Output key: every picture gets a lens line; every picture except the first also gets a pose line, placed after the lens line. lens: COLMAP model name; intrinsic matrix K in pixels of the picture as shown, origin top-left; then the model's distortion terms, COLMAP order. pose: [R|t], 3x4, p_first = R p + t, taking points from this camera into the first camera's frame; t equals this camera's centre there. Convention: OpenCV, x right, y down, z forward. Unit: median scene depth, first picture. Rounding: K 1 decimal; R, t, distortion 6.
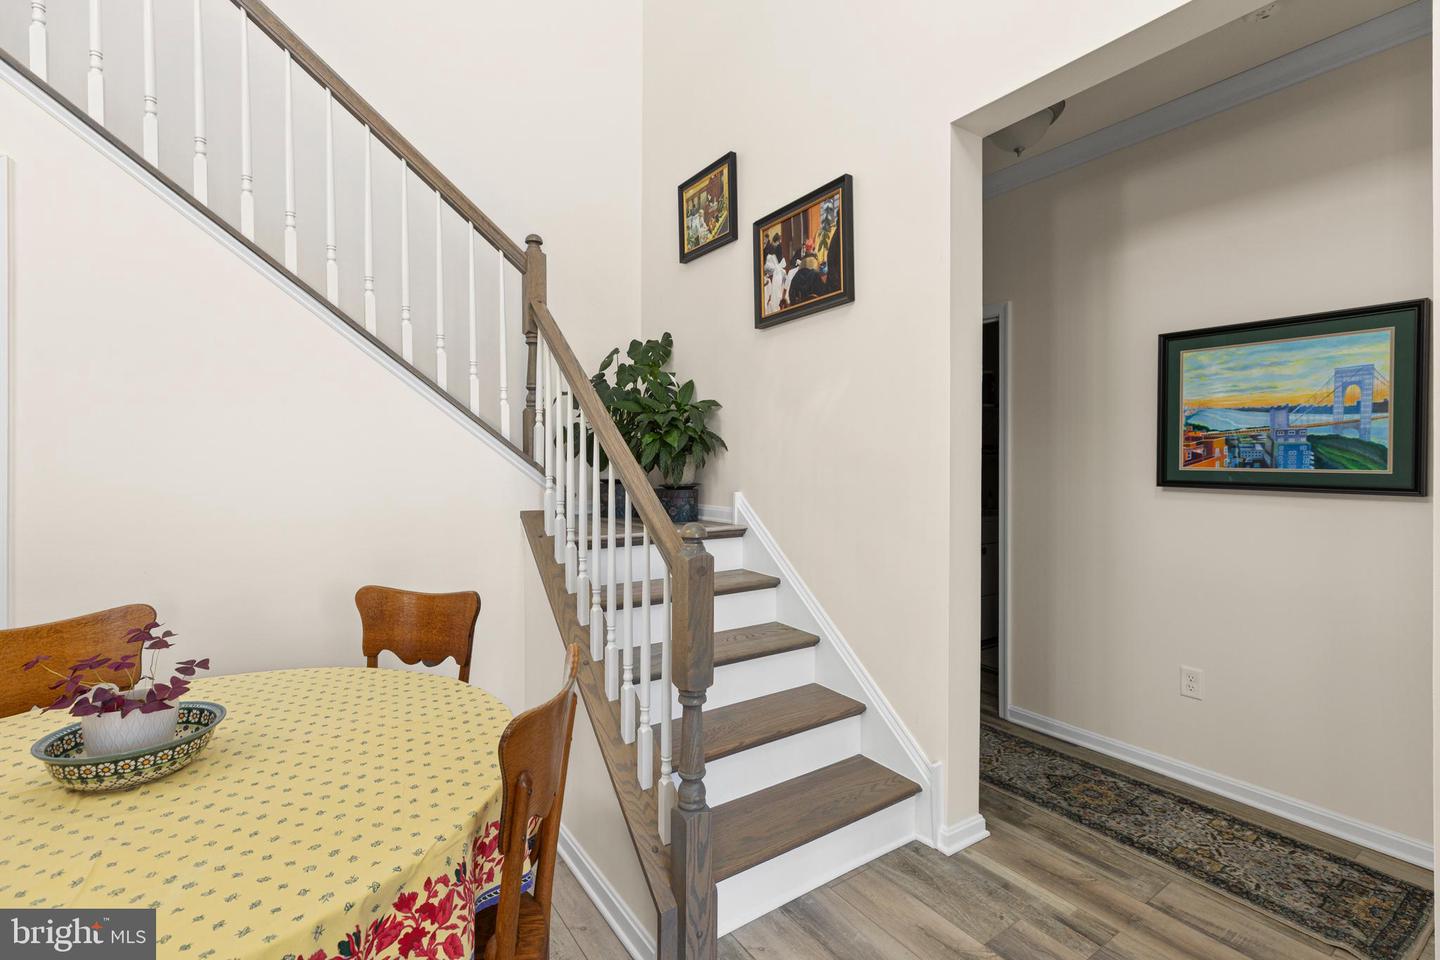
lens RADIAL K [[635.9, 0, 718.4], [0, 635.9, 460.4], [0, 0, 1]] dist [-0.000106, -0.000328]
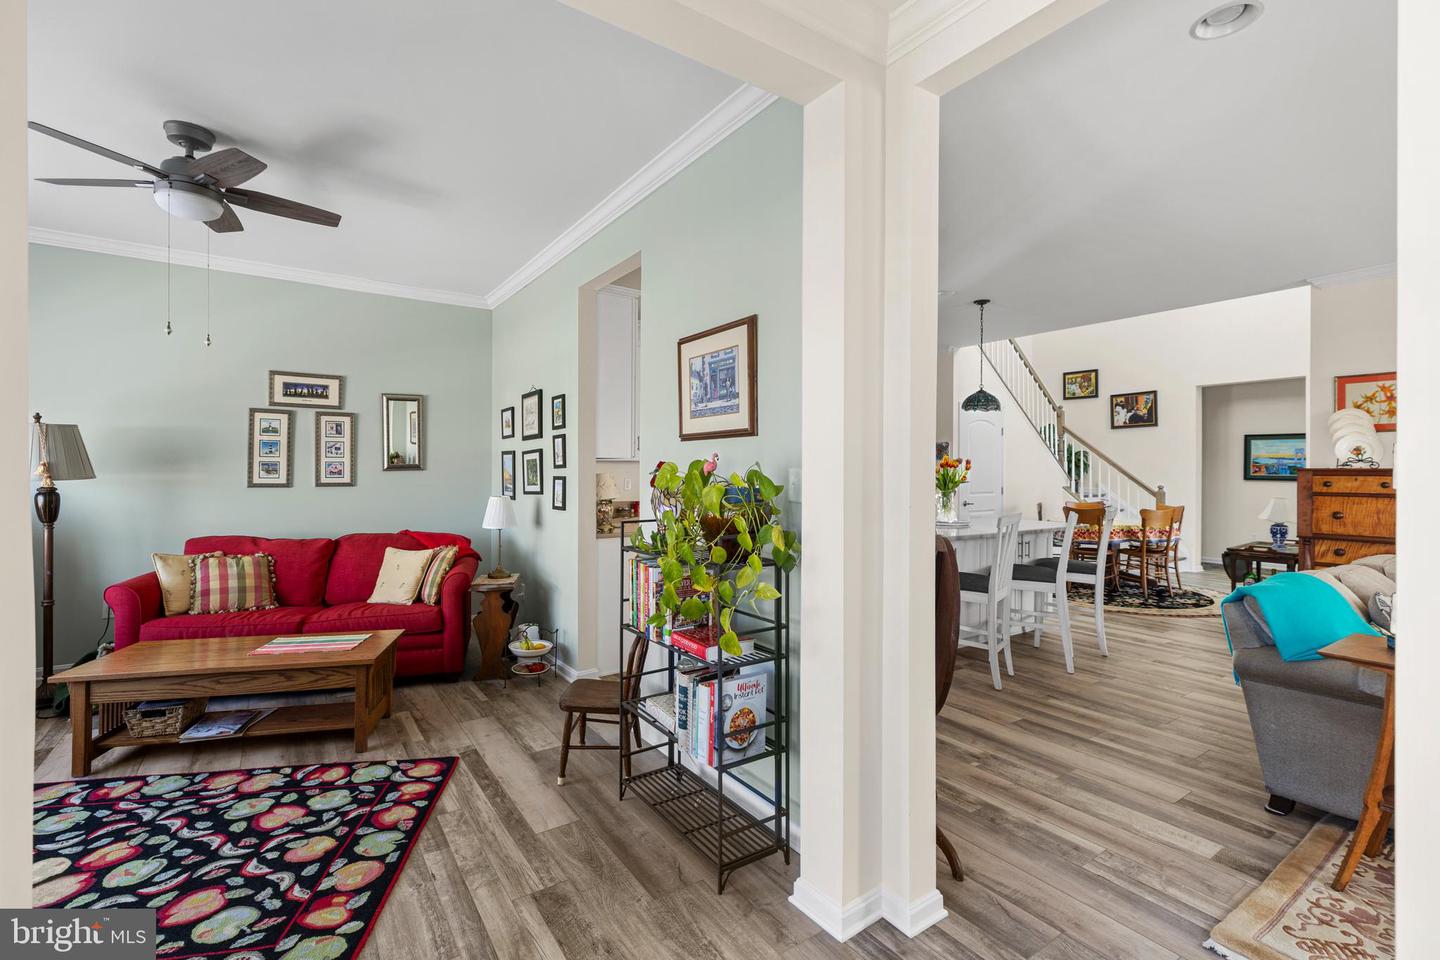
lens RADIAL K [[637.8, 0, 720.0], [0, 637.8, 480.0], [0, 0, 1]] dist [0.000980, 0.000075]
pose [[0.999997, 0.002305, 0.000441, -1.891698], [-0.002310, 0.999941, 0.010641, 0.009763], [-0.000417, -0.010642, 0.999943, -2.159778]]
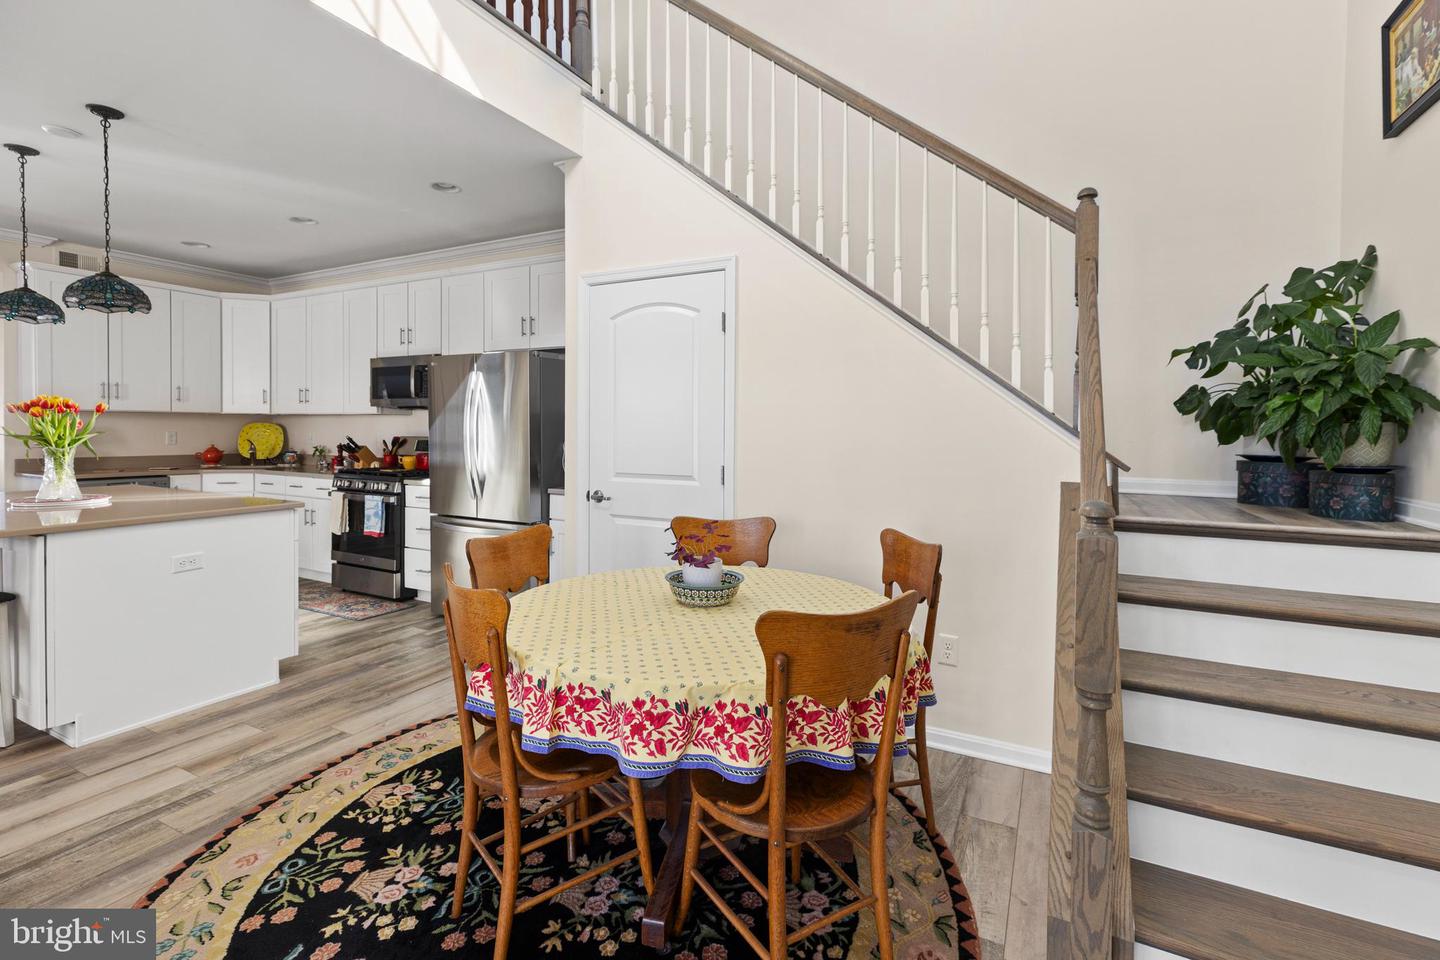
lens RADIAL K [[637.3, 0, 722.2], [0, 637.3, 439.7], [0, 0, 1]] dist [0.001812, -0.000084]
pose [[0.480986, 0.016977, -0.876564, 0.248318], [-0.005674, 0.999852, 0.016252, 0.002080], [0.876710, -0.002843, 0.481011, 0.068524]]
